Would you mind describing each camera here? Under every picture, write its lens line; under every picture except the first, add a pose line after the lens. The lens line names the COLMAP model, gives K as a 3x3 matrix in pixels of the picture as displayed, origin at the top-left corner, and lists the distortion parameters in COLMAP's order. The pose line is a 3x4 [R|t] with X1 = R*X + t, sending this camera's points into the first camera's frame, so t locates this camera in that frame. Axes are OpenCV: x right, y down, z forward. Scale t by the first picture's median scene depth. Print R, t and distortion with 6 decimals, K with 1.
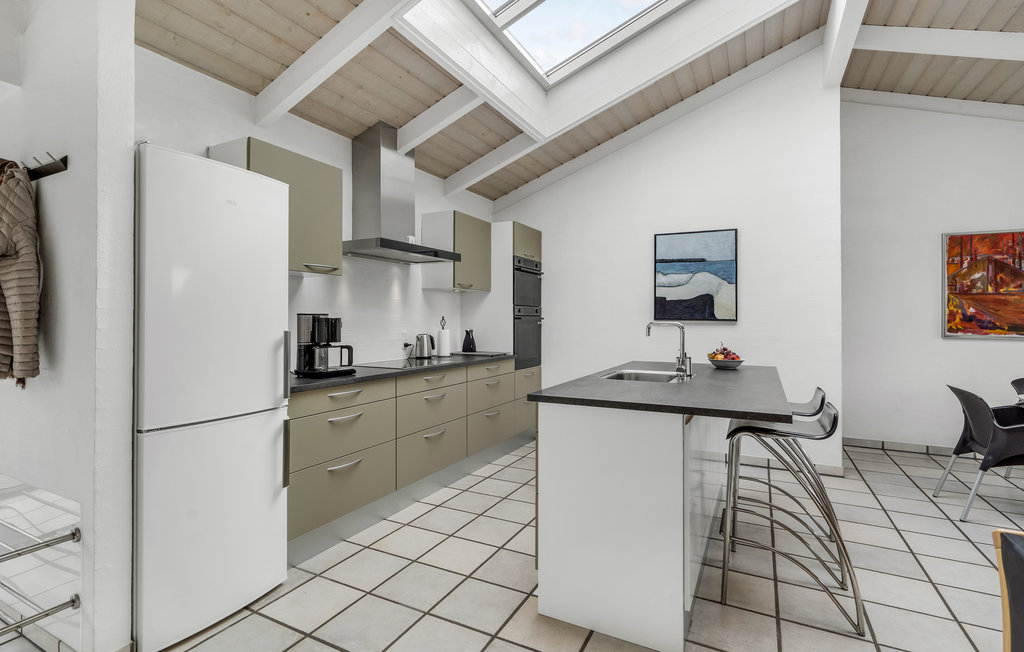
lens RADIAL K [[481.3, 0, 501.4], [0, 481.3, 312.3], [0, 0, 1]] dist [0.004573, 0.001452]
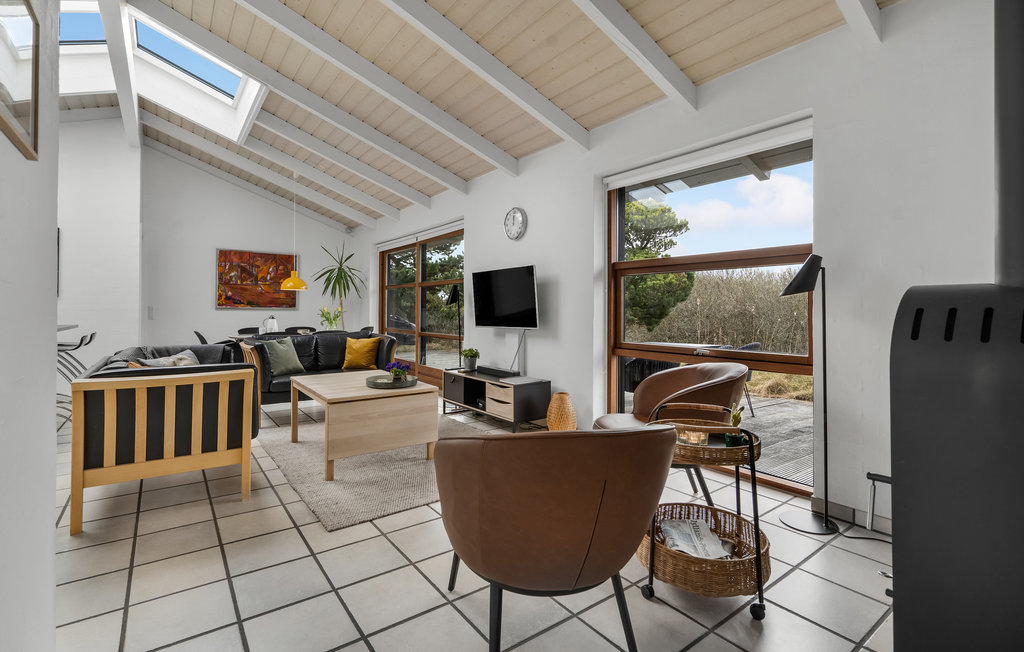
lens RADIAL K [[481.3, 0, 530.5], [0, 481.3, 307.2], [0, 0, 1]] dist [0.004573, 0.001452]
pose [[0.445702, 0.001142, 0.895181, -0.118487], [-0.010943, 0.999931, 0.004173, 0.027732], [-0.895115, -0.011656, 0.445684, -0.782330]]
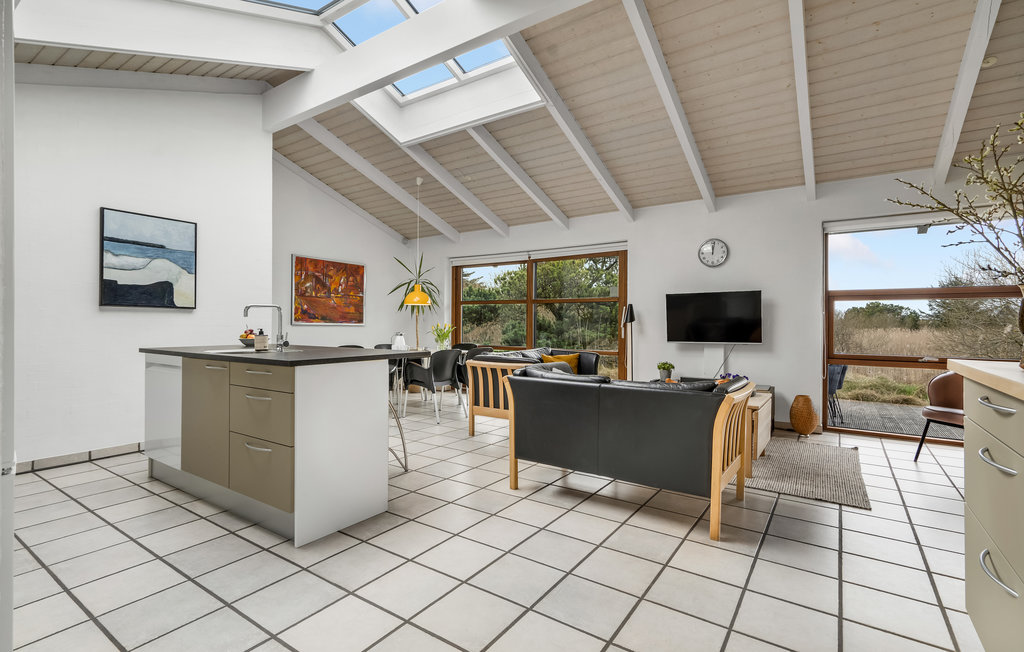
lens RADIAL K [[481.3, 0, 509.8], [0, 481.3, 323.2], [0, 0, 1]] dist [0.004573, 0.001452]
pose [[0.114624, 0.000285, 0.993409, -0.491846], [-0.017670, 0.999842, 0.001752, 0.035042], [-0.993252, -0.017754, 0.114611, 0.176520]]
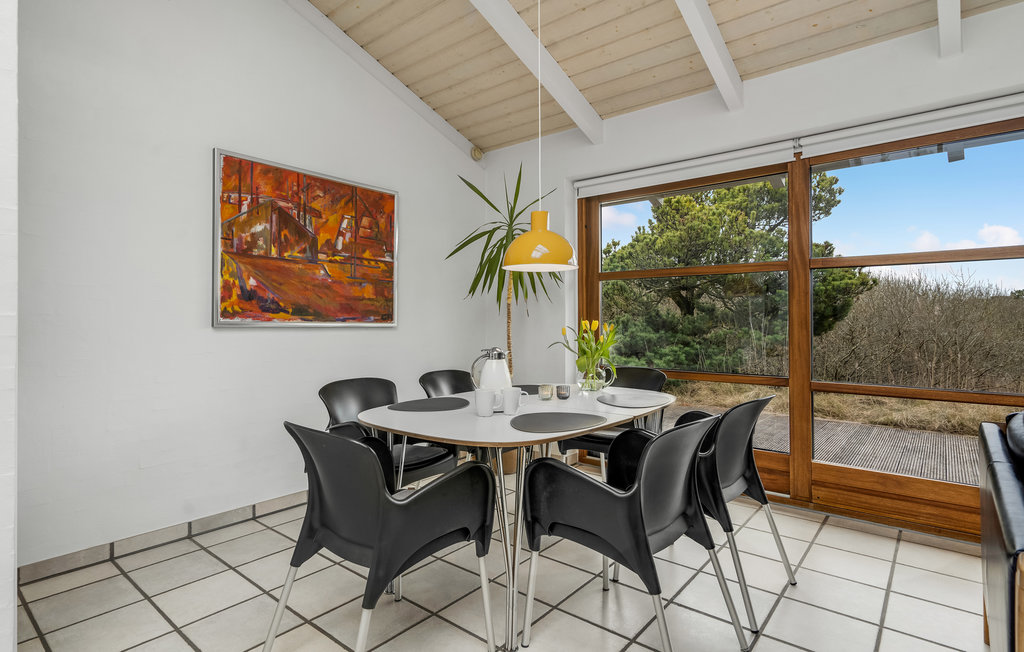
lens RADIAL K [[527.7, 0, 510.7], [0, 527.7, 319.5], [0, 0, 1]] dist [0.019985, -0.001031]
pose [[0.202302, 0.000407, 0.979323, 0.371832], [-0.010928, 0.999939, 0.001842, 0.040212], [-0.979262, -0.011075, 0.202294, 0.540704]]
